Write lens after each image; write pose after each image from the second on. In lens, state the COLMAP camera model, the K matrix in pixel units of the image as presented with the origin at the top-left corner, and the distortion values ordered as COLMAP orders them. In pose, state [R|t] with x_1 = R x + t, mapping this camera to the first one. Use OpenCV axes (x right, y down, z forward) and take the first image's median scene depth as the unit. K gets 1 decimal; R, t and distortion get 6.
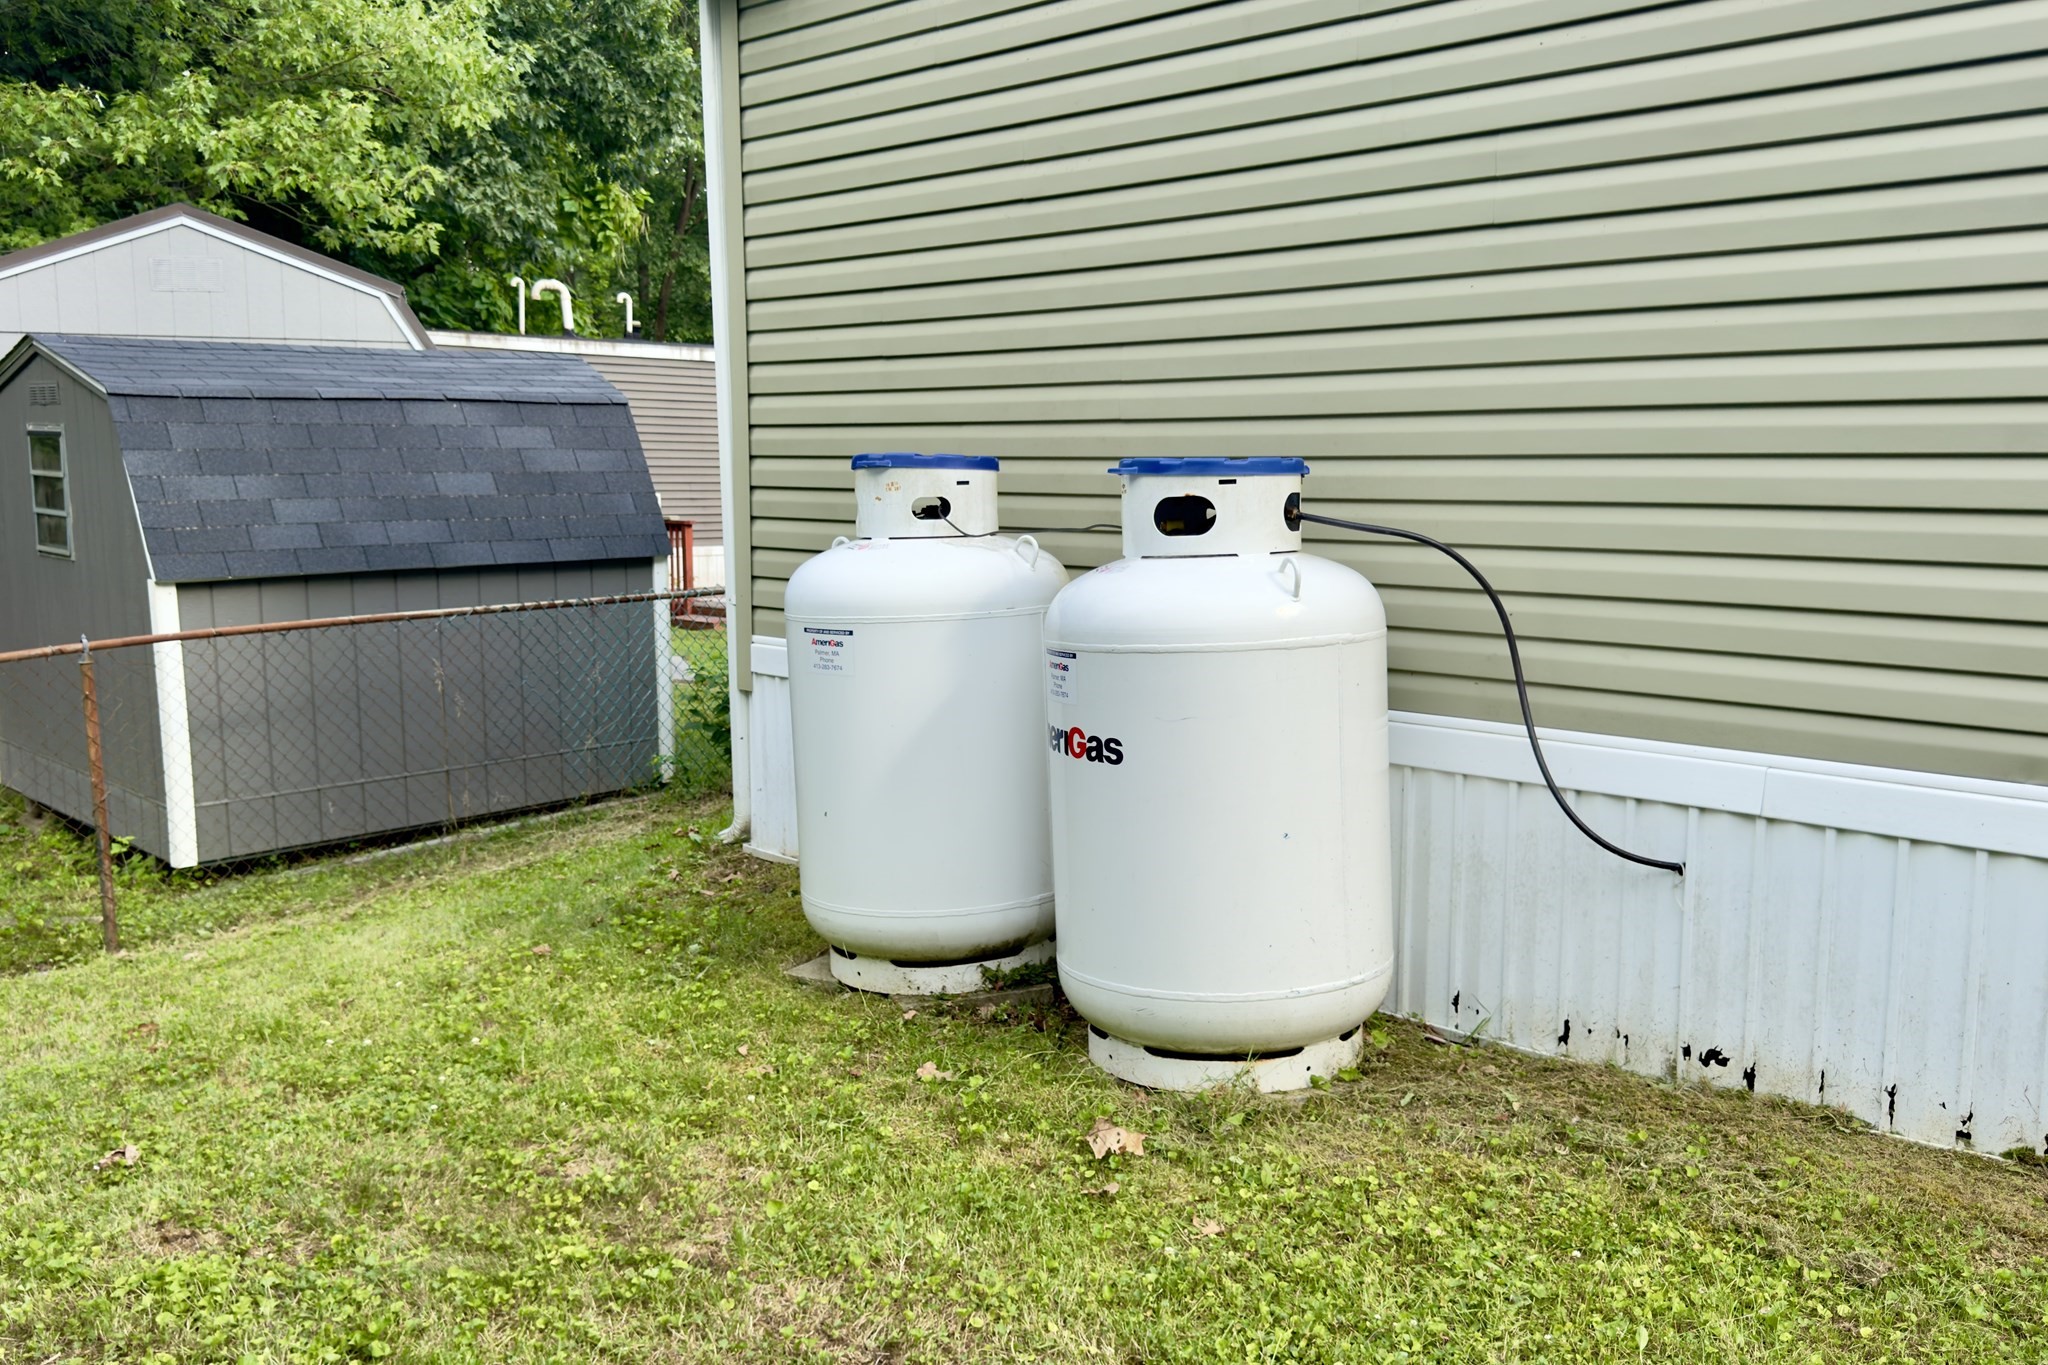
lens RADIAL K [[1445.5, 0, 1028.0], [0, 1445.5, 640.6], [0, 0, 1]] dist [0.071807, -0.101791]
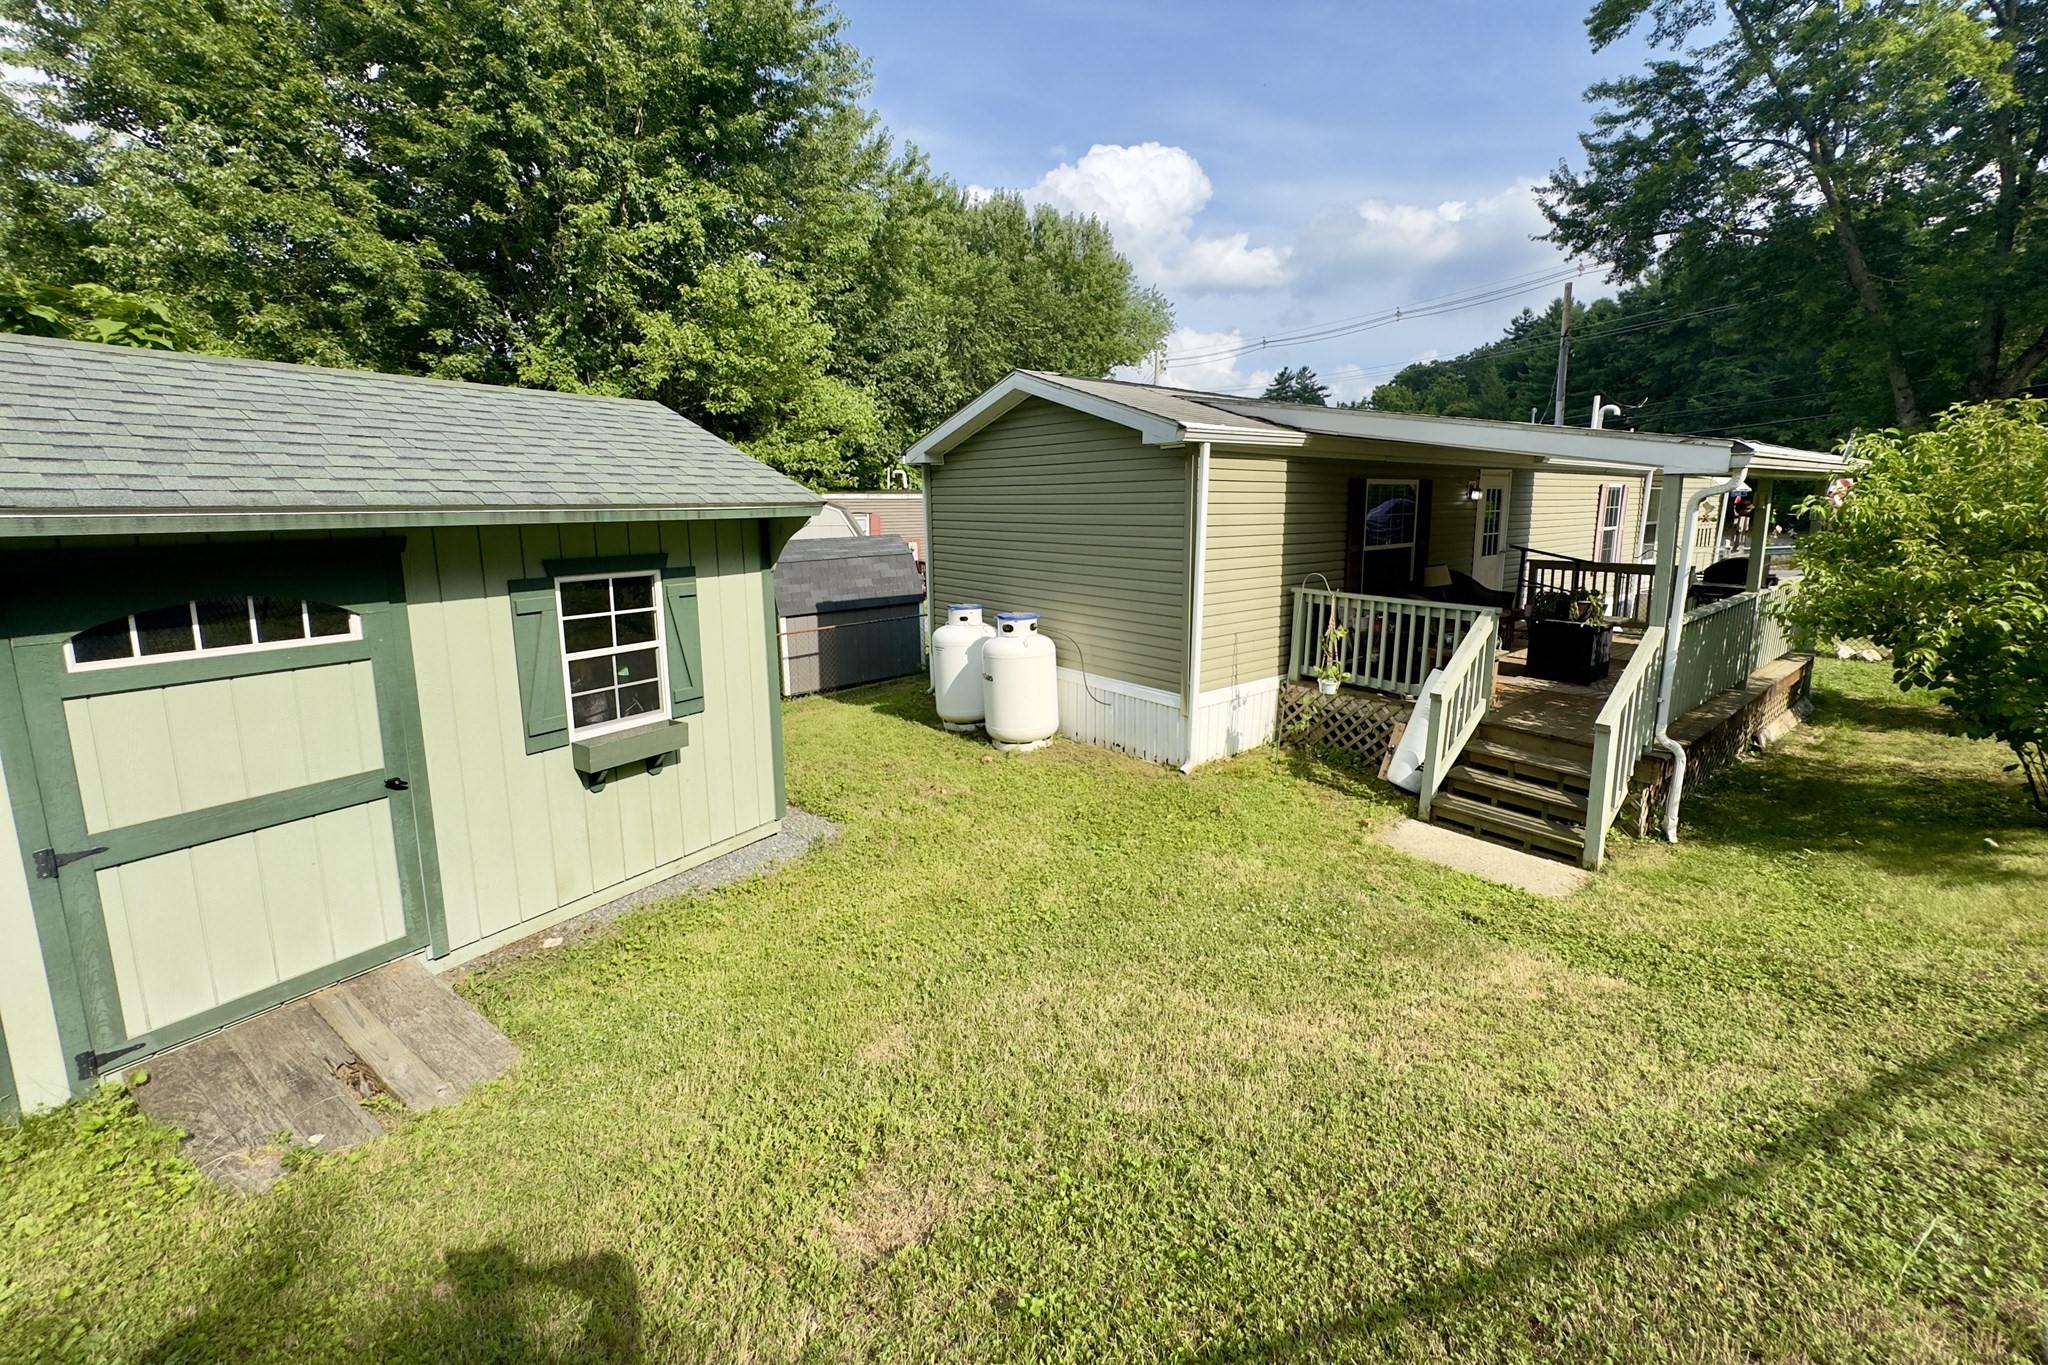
lens RADIAL K [[972.9, 0, 1027.1], [0, 972.9, 678.0], [0, 0, 1]] dist [-0.001159, 0.000463]
pose [[0.977108, 0.038326, -0.209263, 0.720364], [-0.016717, 0.994430, 0.104070, -0.216692], [0.212085, -0.098189, 0.972306, -1.755818]]
